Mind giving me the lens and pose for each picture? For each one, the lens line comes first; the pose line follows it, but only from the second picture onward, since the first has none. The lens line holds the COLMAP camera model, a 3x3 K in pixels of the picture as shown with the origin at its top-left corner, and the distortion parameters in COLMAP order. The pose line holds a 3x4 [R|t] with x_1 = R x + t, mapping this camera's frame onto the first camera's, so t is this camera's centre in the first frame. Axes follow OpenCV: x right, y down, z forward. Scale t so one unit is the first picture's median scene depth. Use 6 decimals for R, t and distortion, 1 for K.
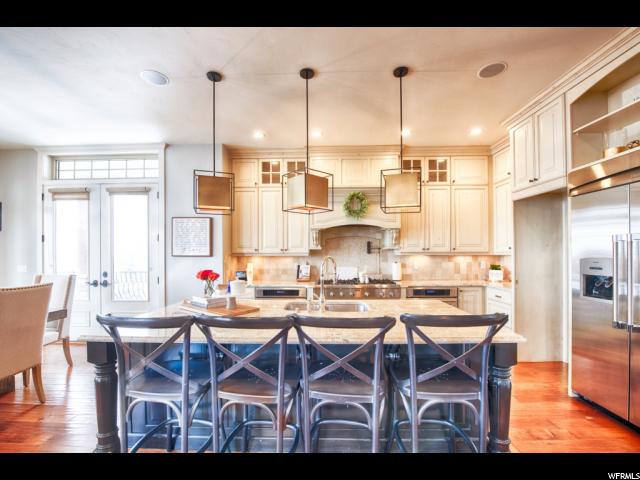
lens RADIAL K [[278.2, 0, 318.7], [0, 278.2, 253.2], [0, 0, 1]] dist [-0.021268, -0.000314]
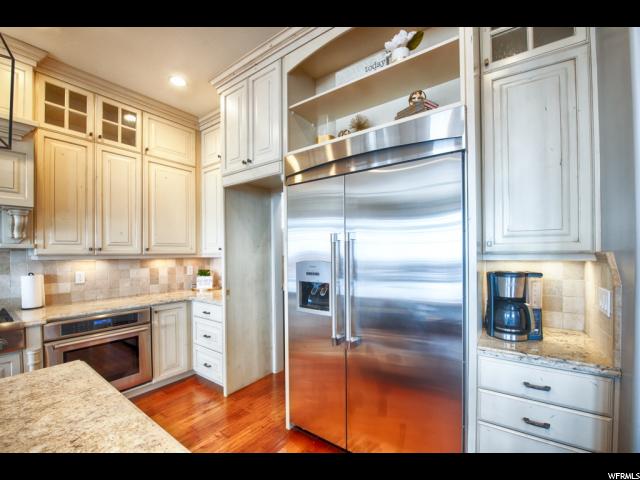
lens RADIAL K [[278.2, 0, 318.7], [0, 278.2, 253.2], [0, 0, 1]] dist [-0.021268, -0.000314]
pose [[0.582751, -0.001239, 0.812650, 0.198333], [0.004588, 0.999988, -0.001766, -0.003045], [-0.812638, 0.004758, 0.582750, 0.285149]]
